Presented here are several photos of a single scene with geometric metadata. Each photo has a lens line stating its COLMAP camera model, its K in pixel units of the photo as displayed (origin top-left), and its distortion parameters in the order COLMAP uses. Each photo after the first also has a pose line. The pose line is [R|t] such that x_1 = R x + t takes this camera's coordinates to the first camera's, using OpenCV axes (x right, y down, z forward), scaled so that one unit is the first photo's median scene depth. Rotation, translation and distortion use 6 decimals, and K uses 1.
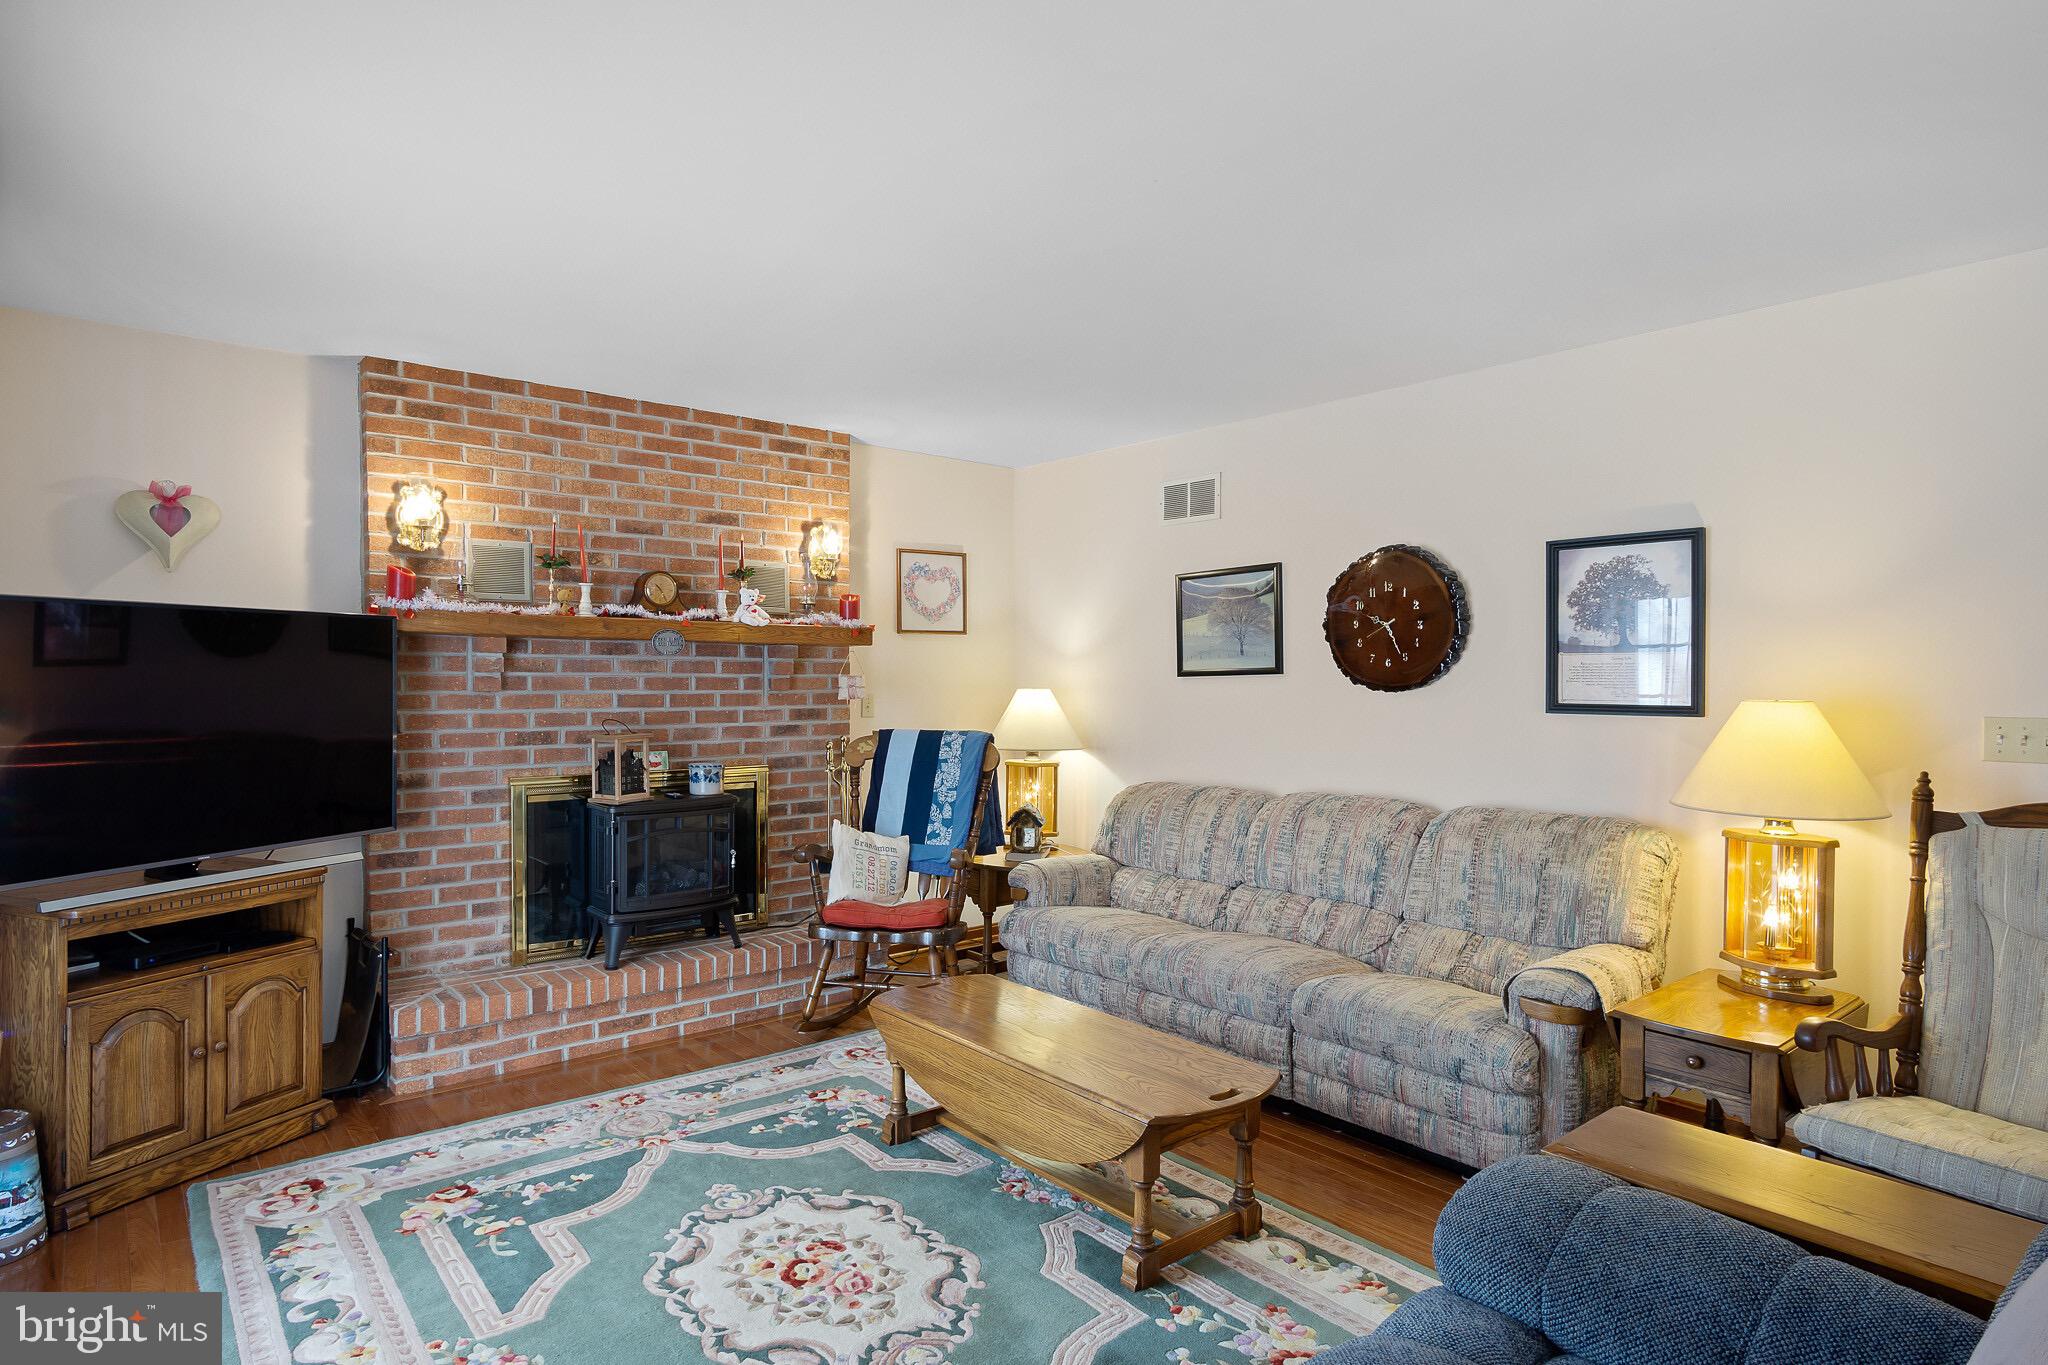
lens RADIAL K [[1098.5, 0, 1028.2], [0, 1098.5, 667.3], [0, 0, 1]] dist [-0.002251, 0.000477]
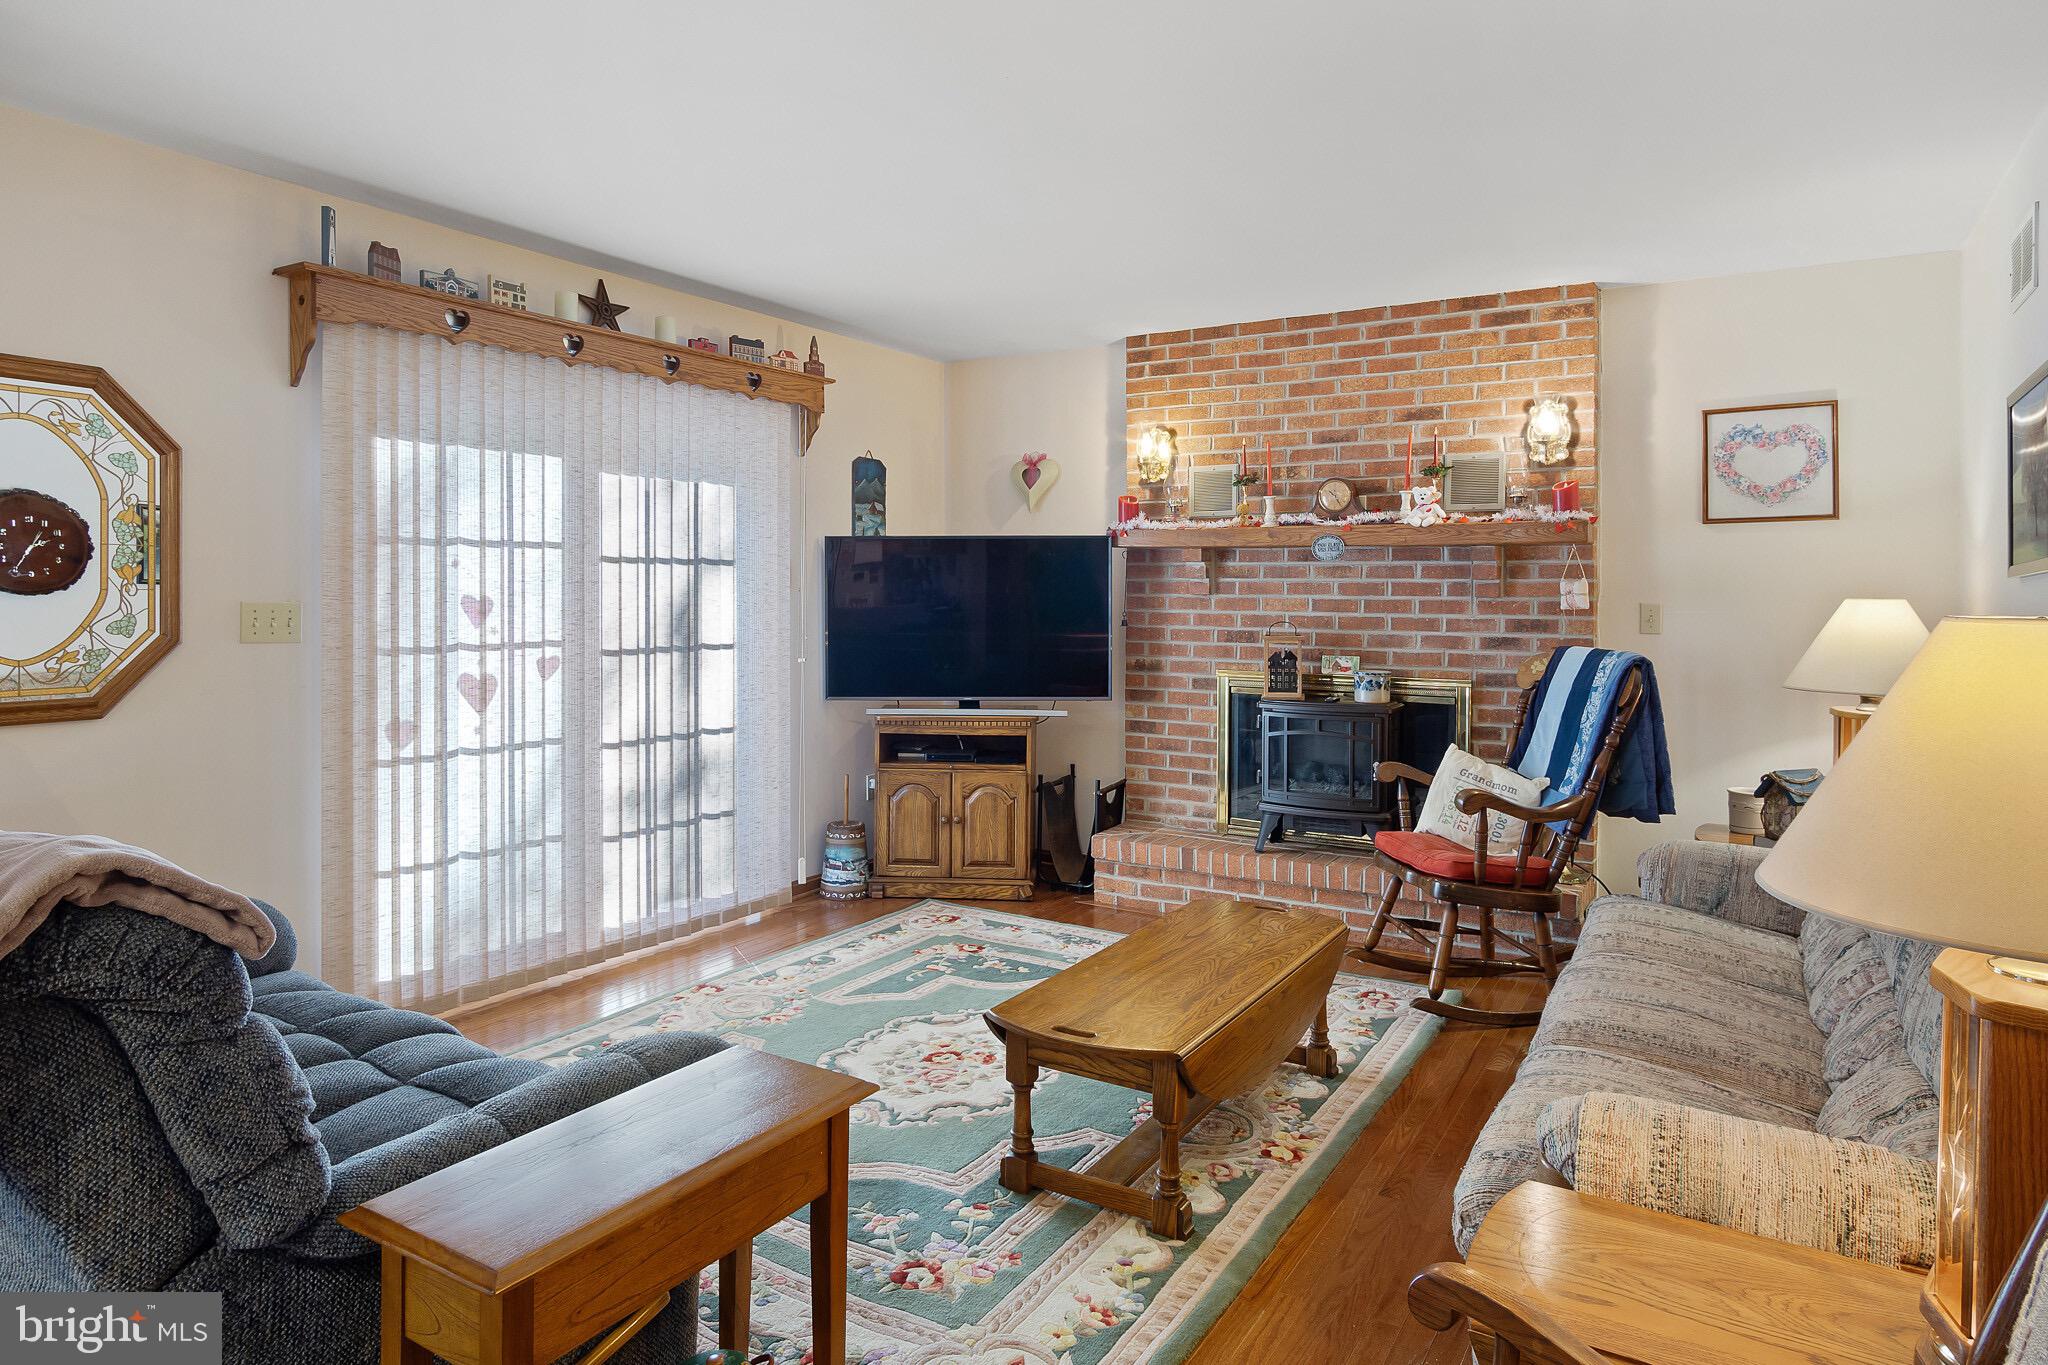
lens RADIAL K [[1230.7, 0, 1025.1], [0, 1230.7, 566.9], [0, 0, 1]] dist [-0.004629, -0.000290]
pose [[0.323338, -0.018711, -0.946099, 0.661643], [0.004967, 0.999824, -0.018077, 0.014250], [0.946271, 0.001146, 0.323374, 0.370027]]
